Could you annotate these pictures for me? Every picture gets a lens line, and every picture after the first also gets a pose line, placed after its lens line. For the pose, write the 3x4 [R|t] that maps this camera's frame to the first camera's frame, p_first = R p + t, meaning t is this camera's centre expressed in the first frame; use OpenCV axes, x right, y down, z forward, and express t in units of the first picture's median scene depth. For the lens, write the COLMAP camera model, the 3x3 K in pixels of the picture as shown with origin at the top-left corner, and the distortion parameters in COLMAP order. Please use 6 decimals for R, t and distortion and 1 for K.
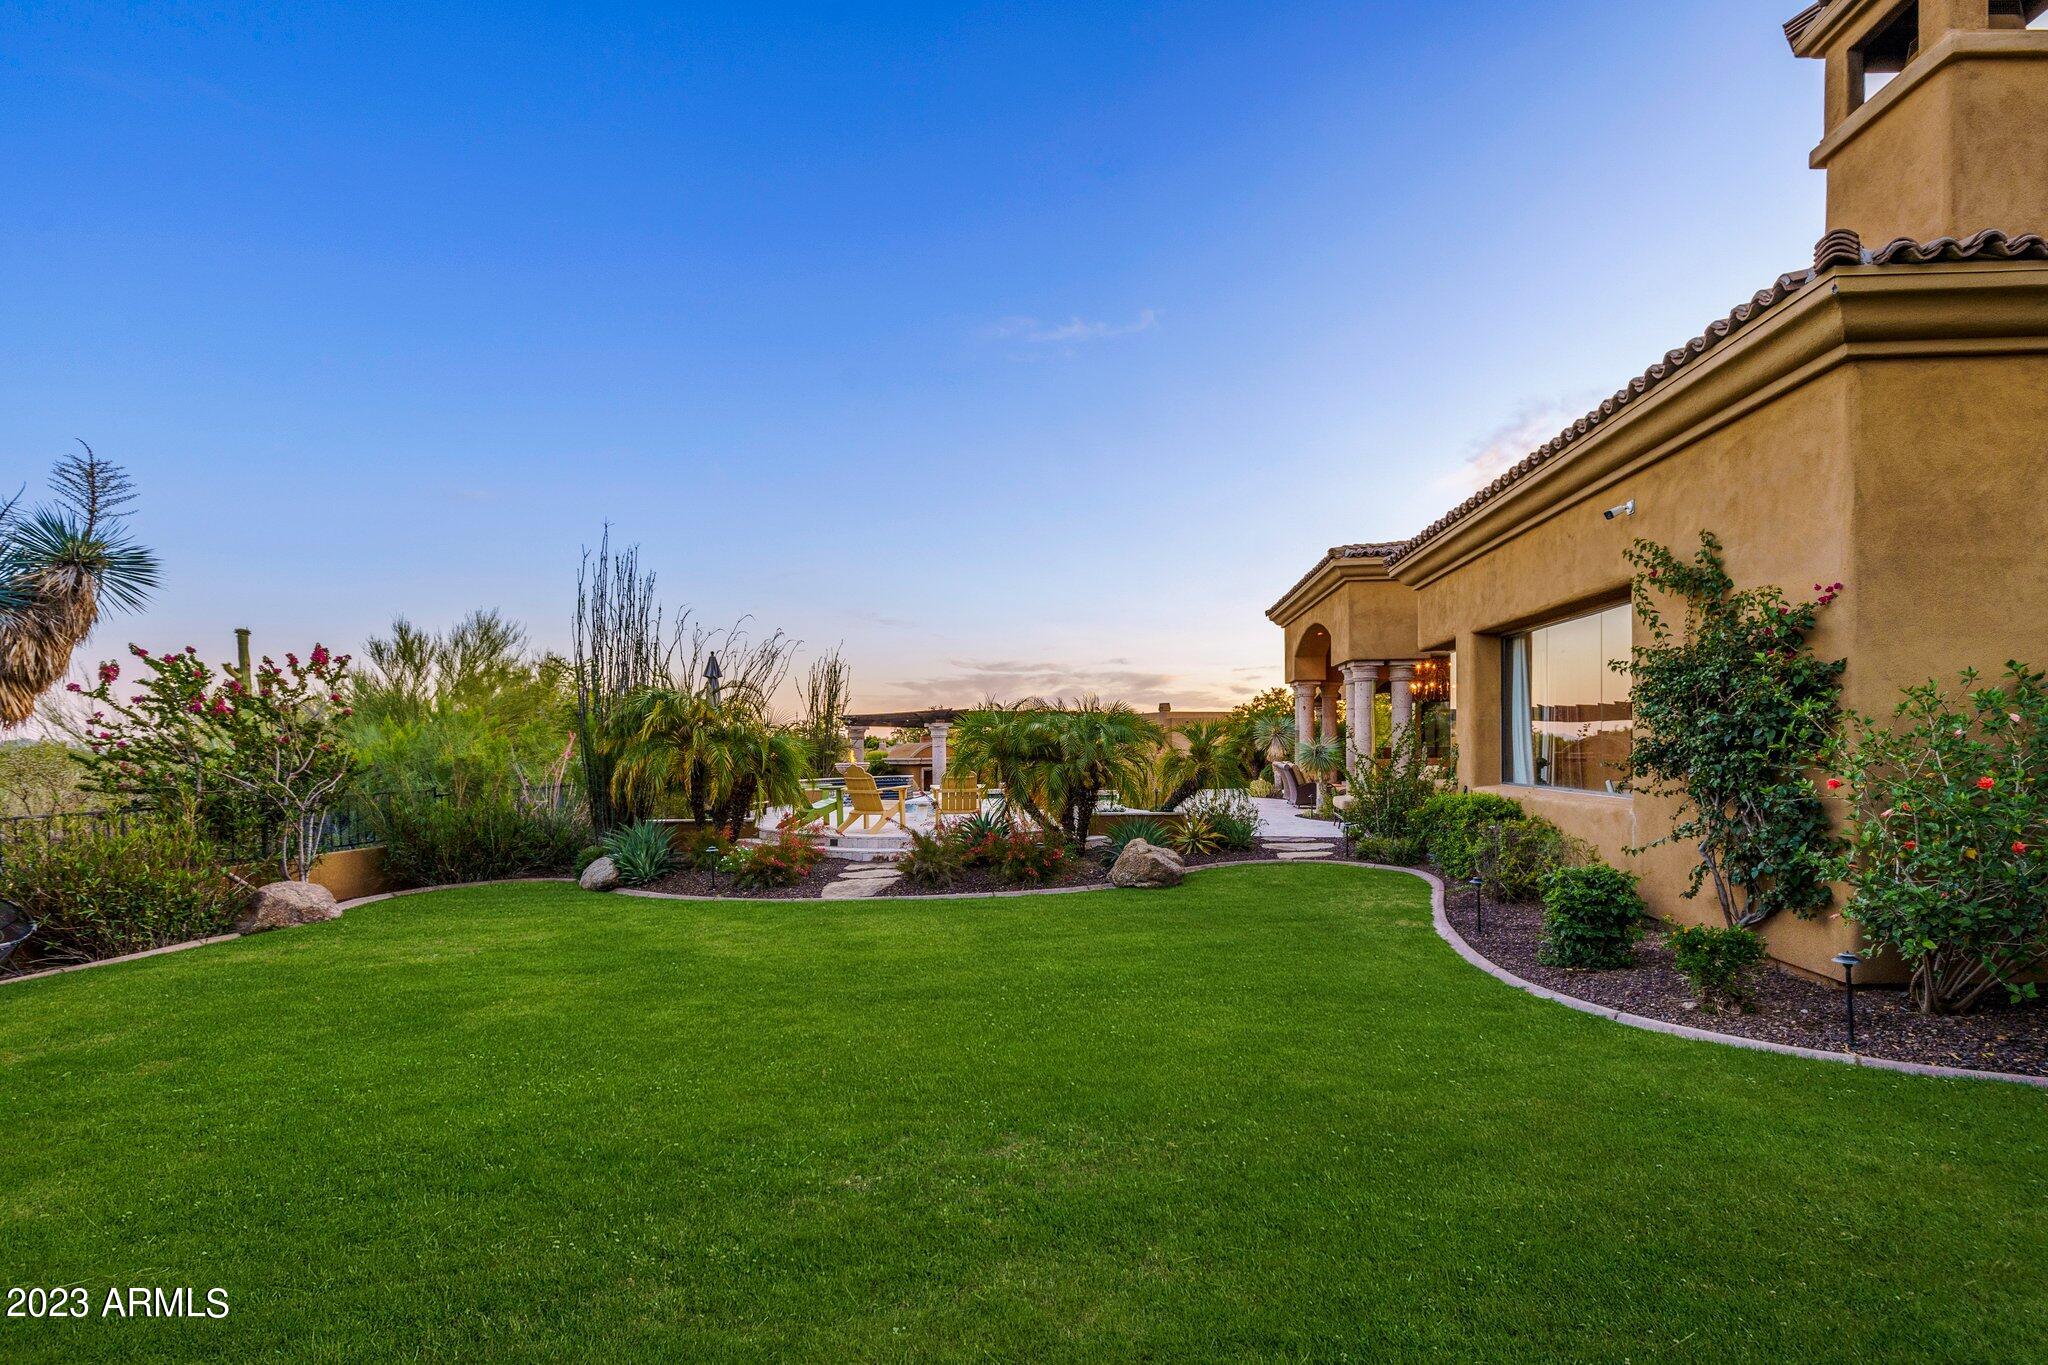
lens RADIAL K [[951.7, 0, 1093.3], [0, 951.7, 756.2], [0, 0, 1]] dist [0.003138, 0.000005]
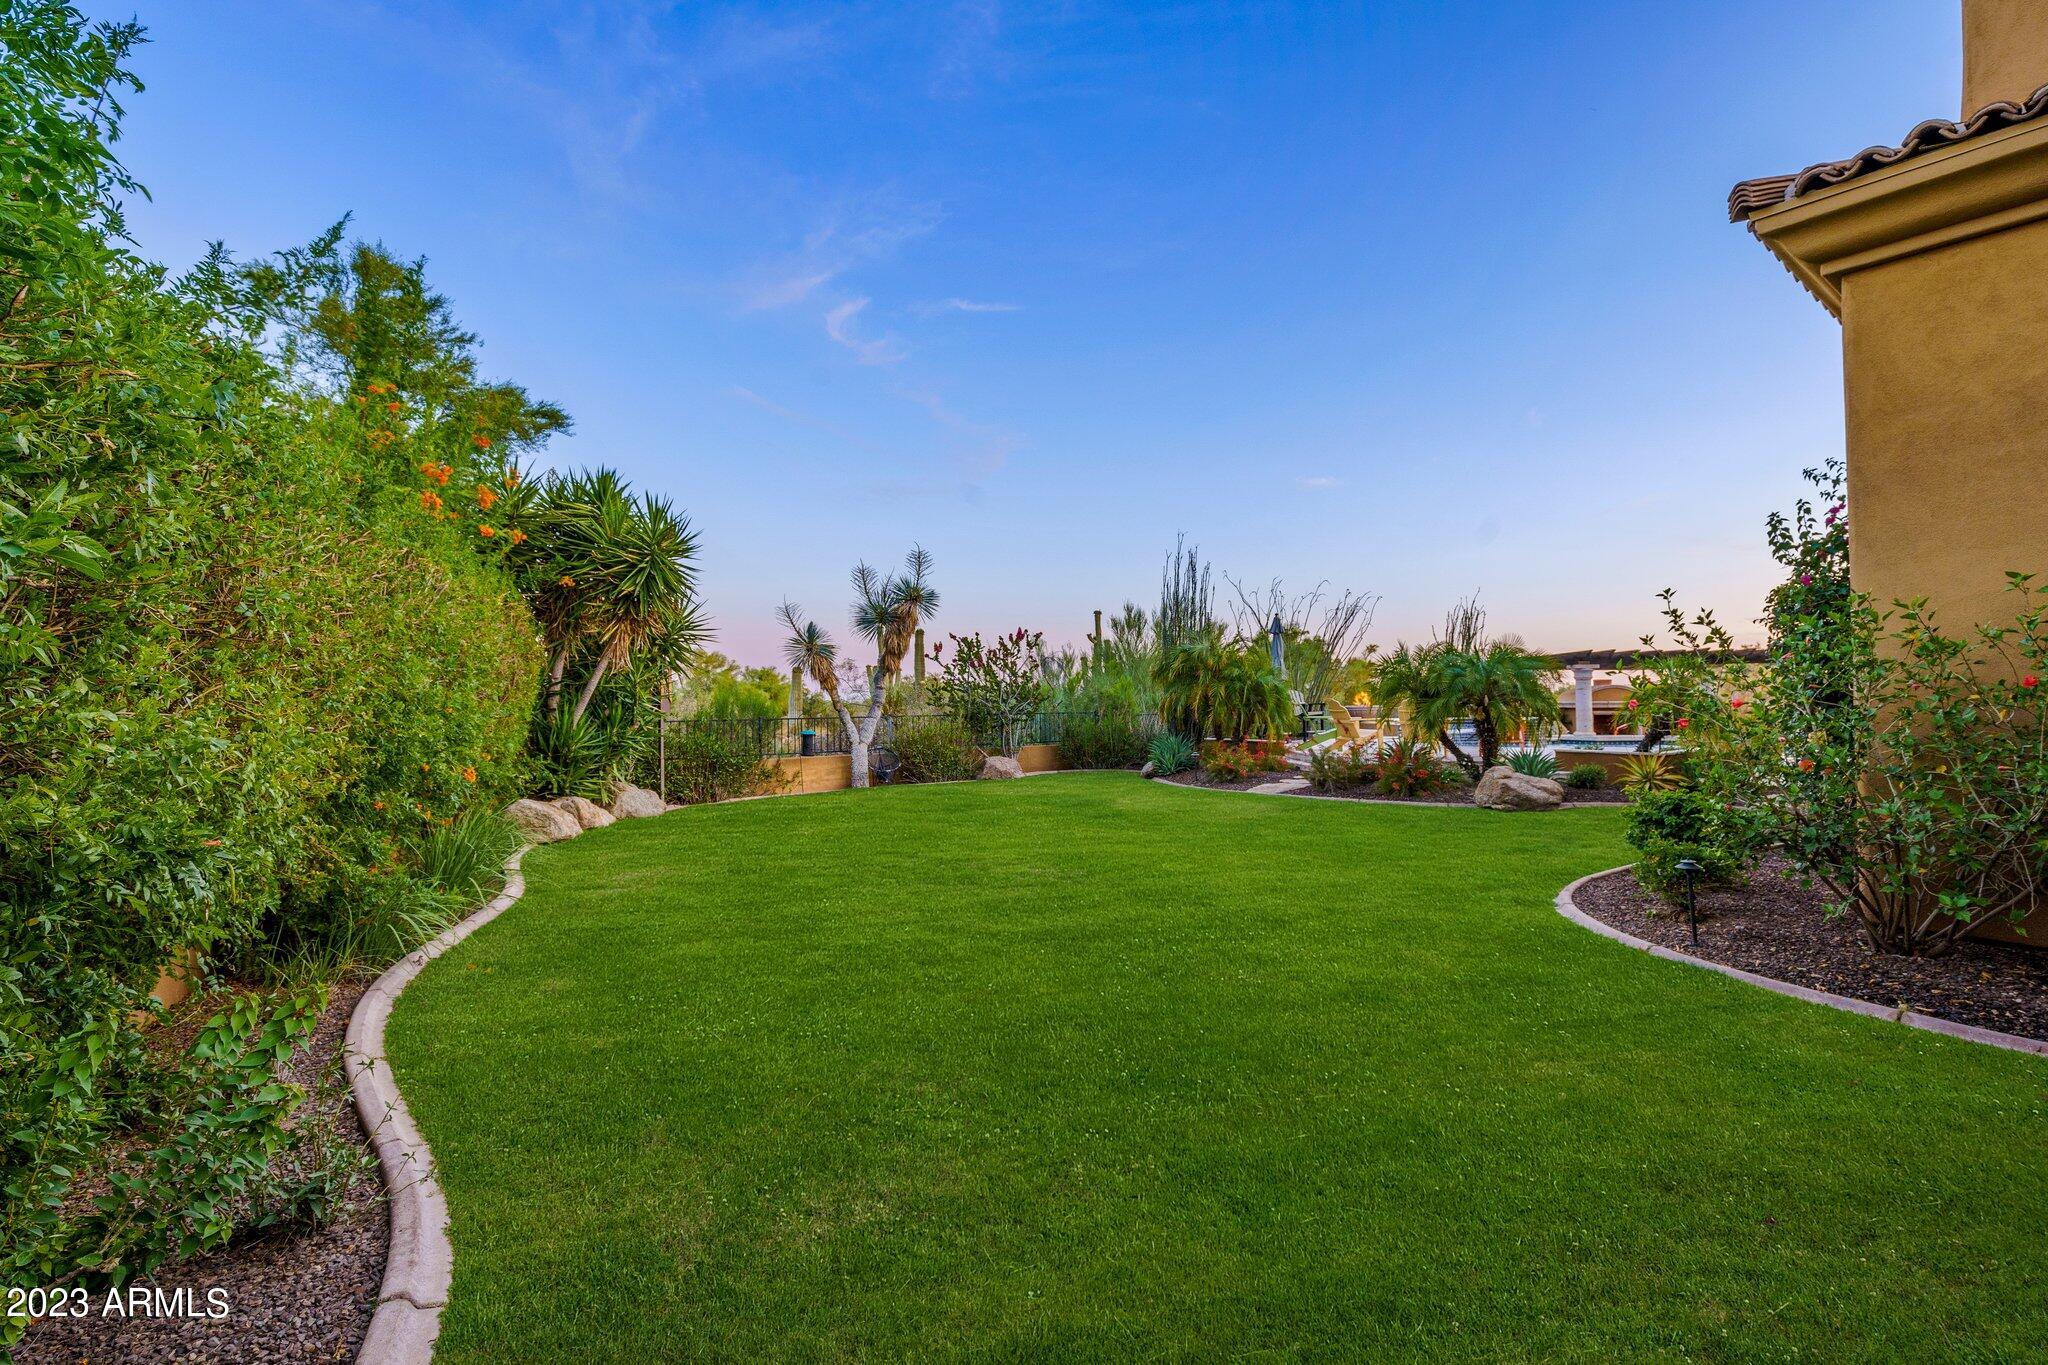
lens RADIAL K [[951.7, 0, 1021.8], [0, 951.7, 681.0], [0, 0, 1]] dist [0.003138, 0.000005]
pose [[0.637901, -0.005368, -0.770099, 0.614684], [-0.011379, 0.999801, -0.016395, 0.013991], [0.770034, 0.019221, 0.637713, -0.153523]]
